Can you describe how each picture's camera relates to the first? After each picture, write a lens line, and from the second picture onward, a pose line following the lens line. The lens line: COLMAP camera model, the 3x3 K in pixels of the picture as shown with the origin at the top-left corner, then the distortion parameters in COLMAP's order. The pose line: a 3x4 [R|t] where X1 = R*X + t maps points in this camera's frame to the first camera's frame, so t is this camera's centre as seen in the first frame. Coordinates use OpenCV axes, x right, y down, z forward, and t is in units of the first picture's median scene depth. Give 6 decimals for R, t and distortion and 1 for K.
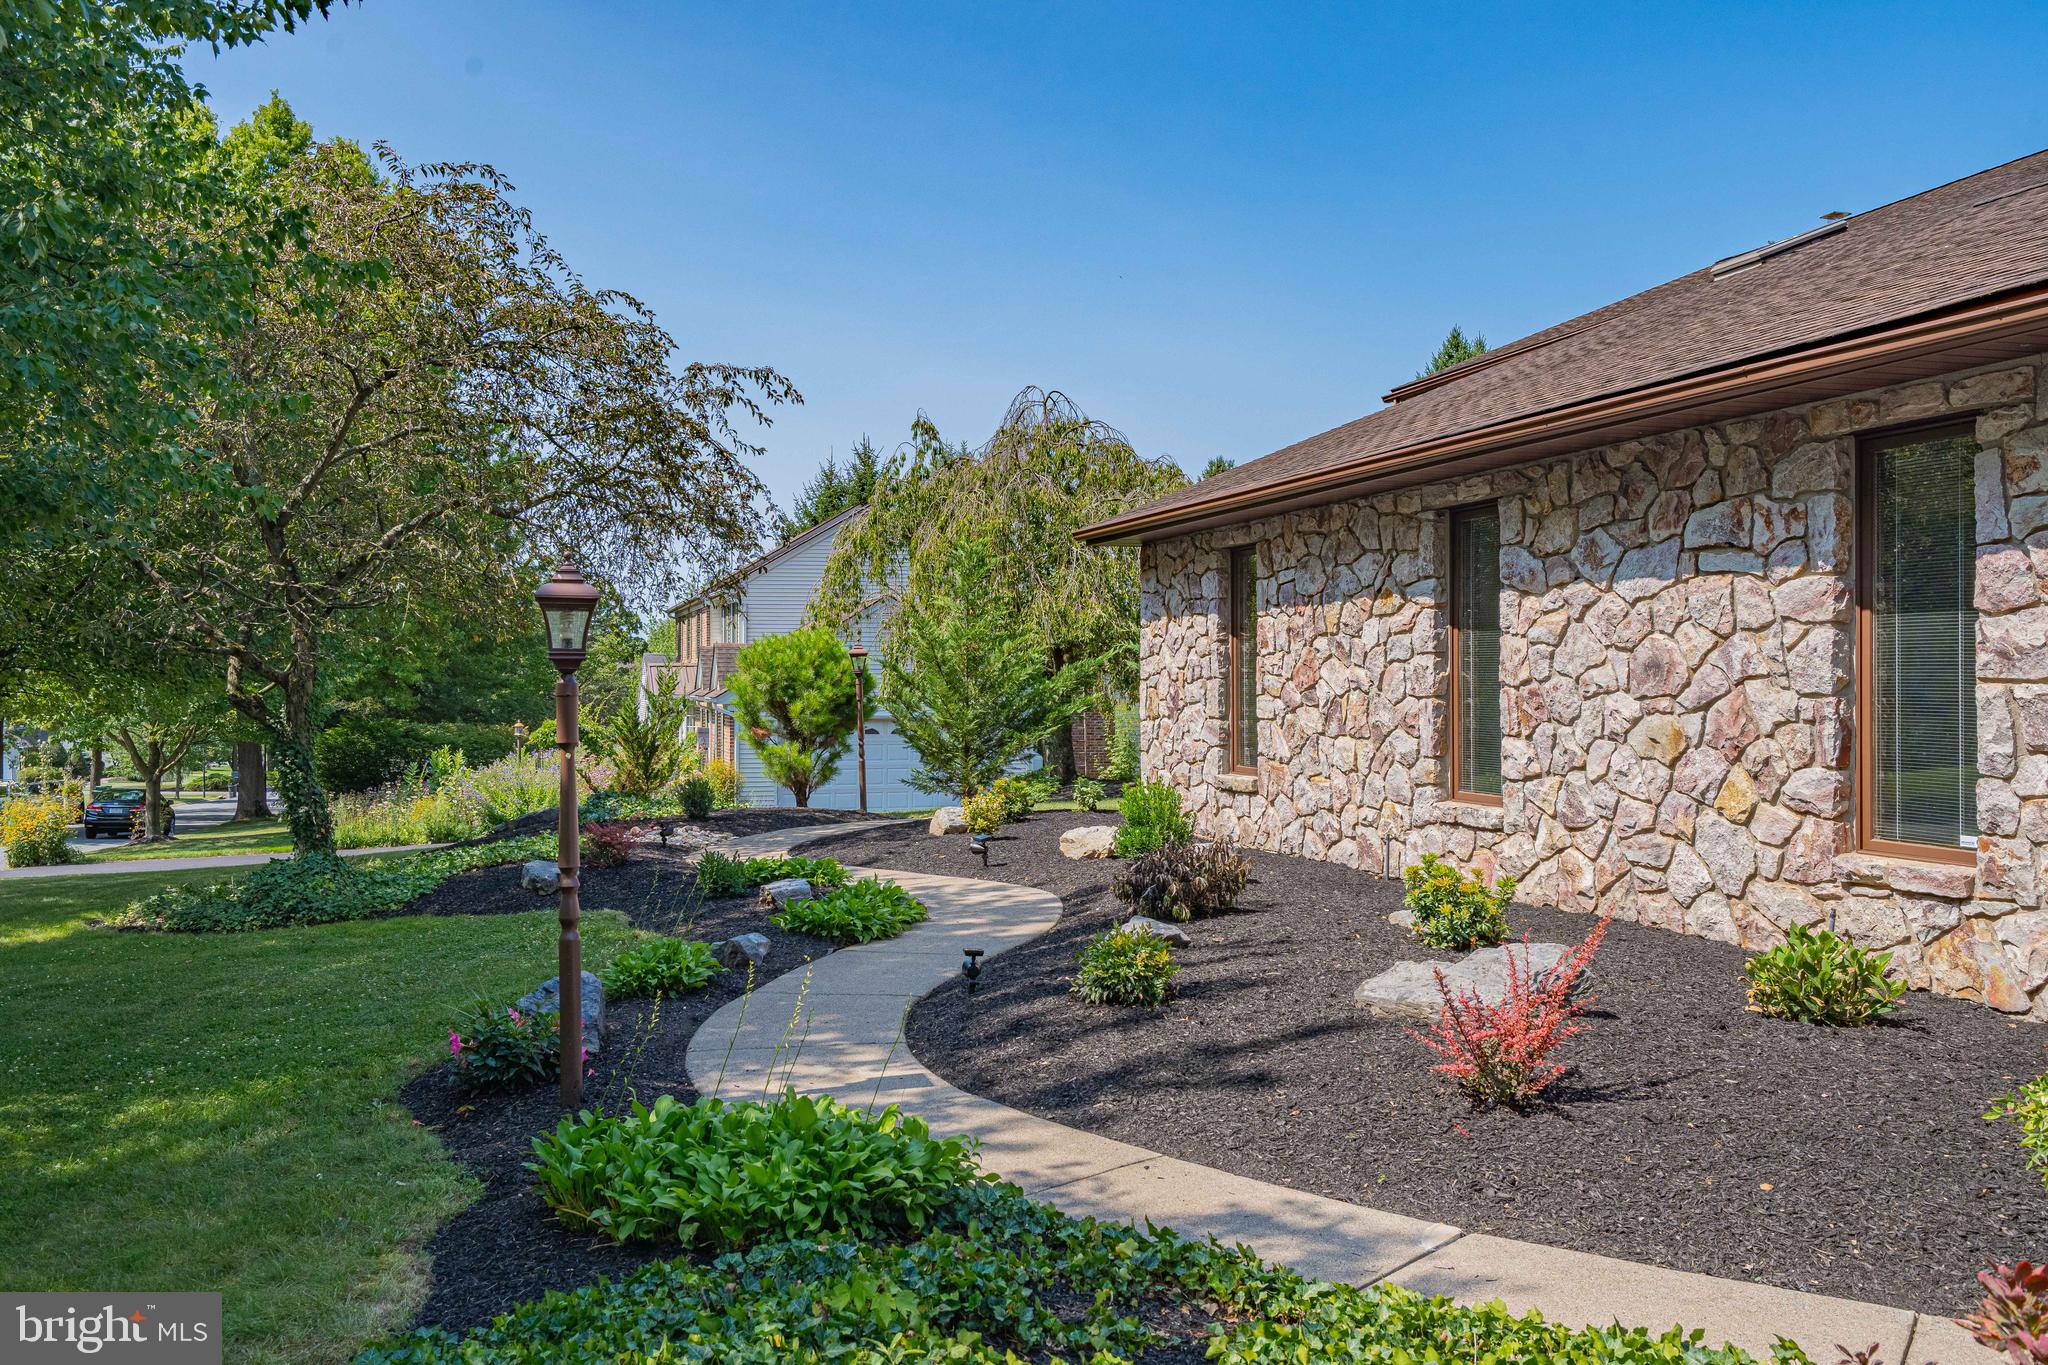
lens RADIAL K [[1704.8, 0, 1024.4], [0, 1704.8, 682.6], [0, 0, 1]] dist [0.009905, 0.005099]
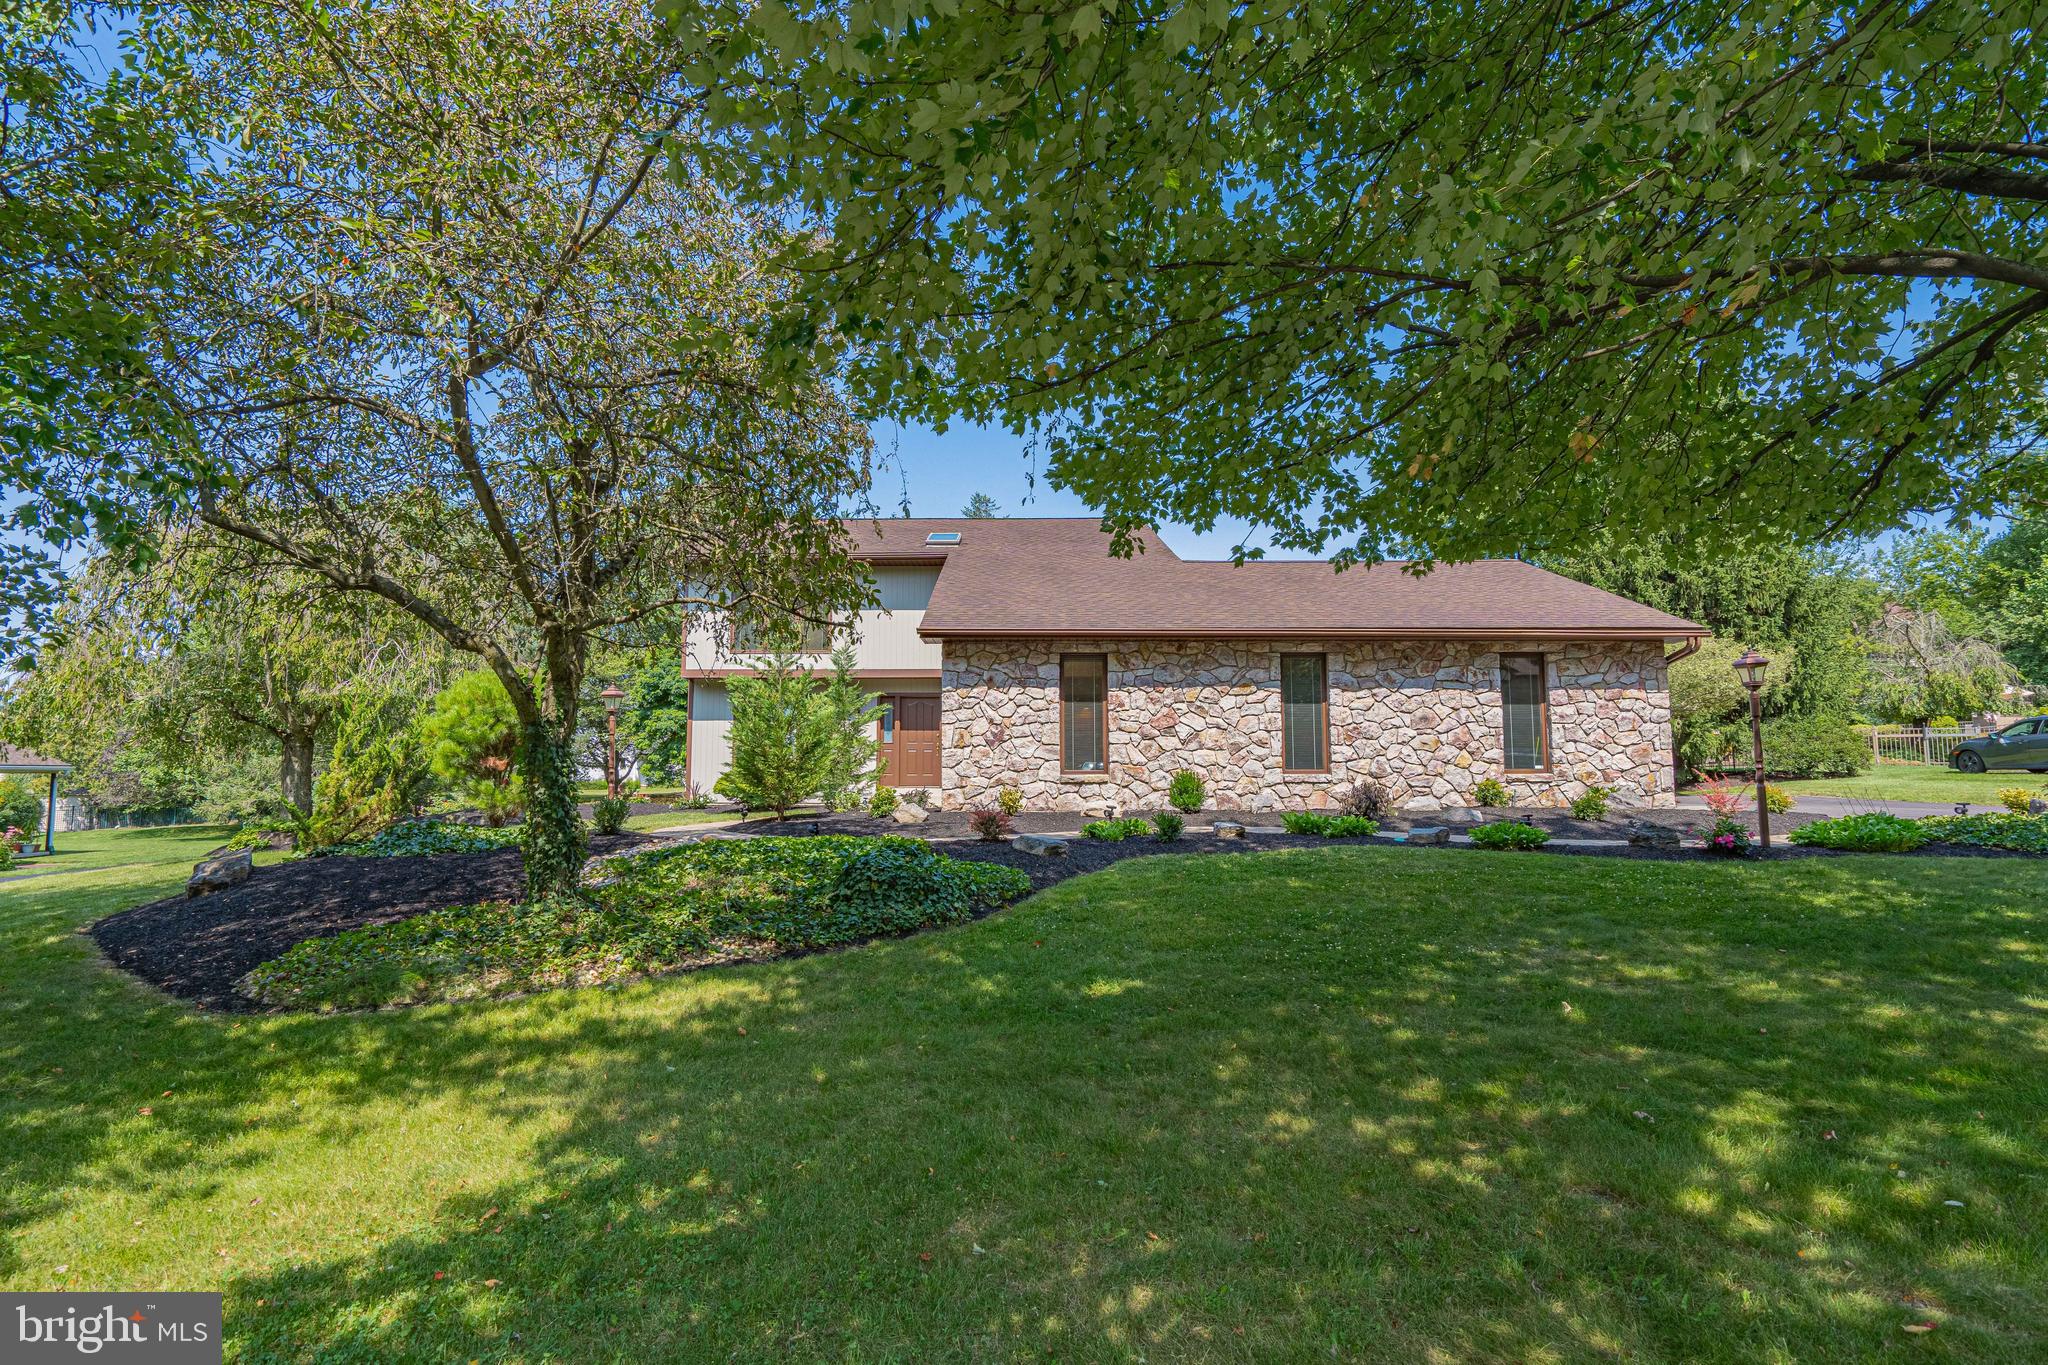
lens RADIAL K [[976.6, 0, 1024.4], [0, 976.6, 679.0], [0, 0, 1]] dist [0.001055, 0.000159]
pose [[0.276492, 0.078045, 0.957842, -1.225248], [0.003523, 0.996608, -0.082220, 0.049793], [-0.961010, 0.026108, 0.275279, 1.009345]]
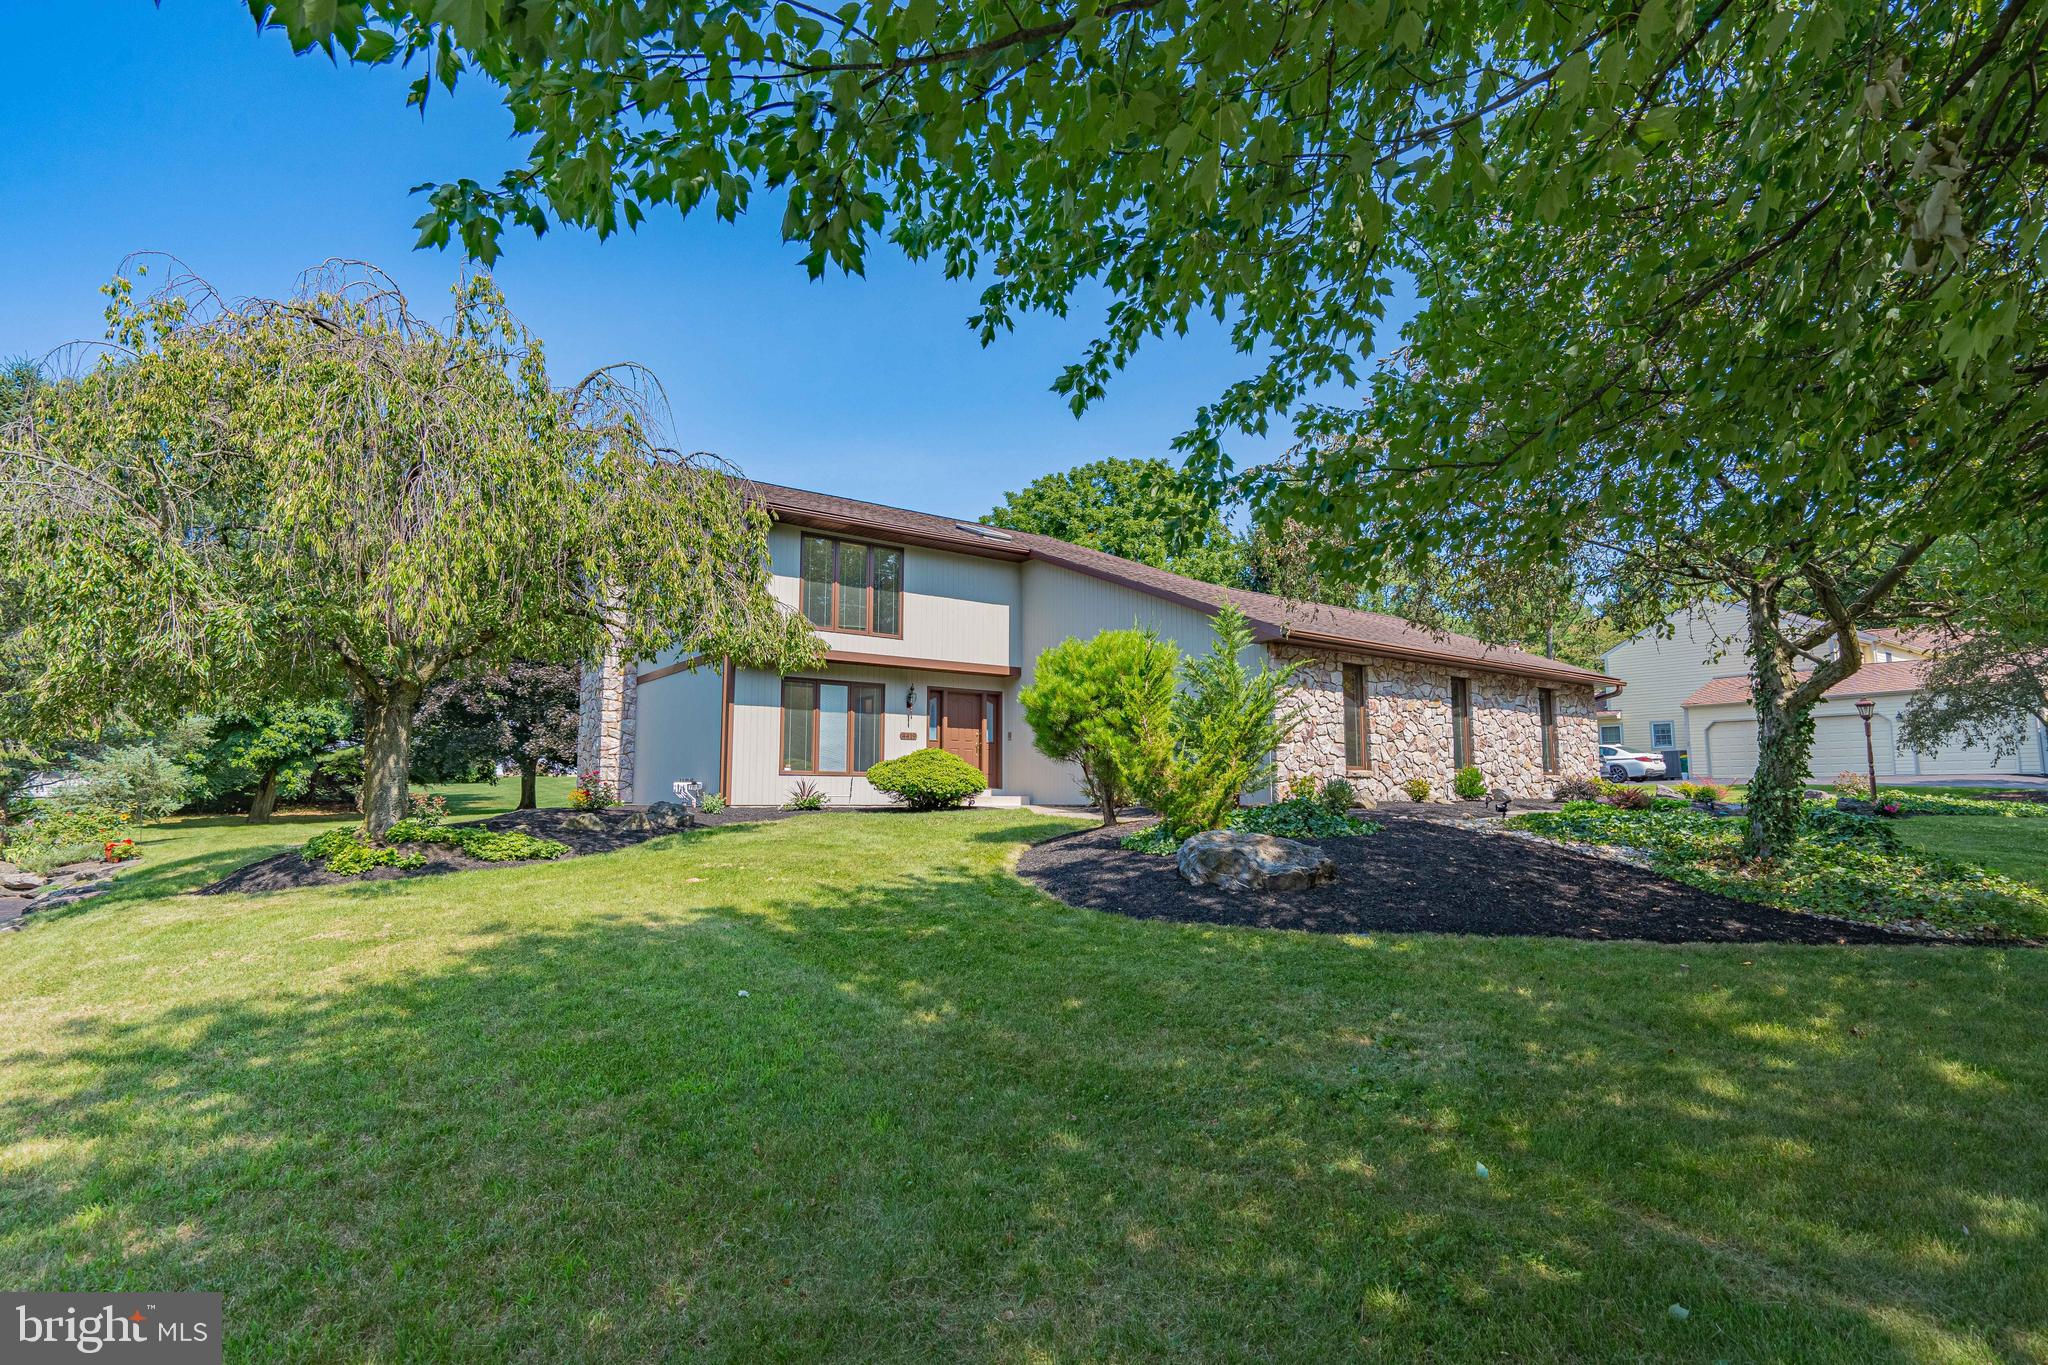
lens RADIAL K [[976.6, 0, 1025.2], [0, 976.6, 678.9], [0, 0, 1]] dist [0.001055, 0.000159]
pose [[-0.327809, 0.097783, 0.939670, -1.180576], [-0.007519, 0.994328, -0.106094, 0.096873], [-0.944714, -0.041844, -0.325215, 2.365706]]
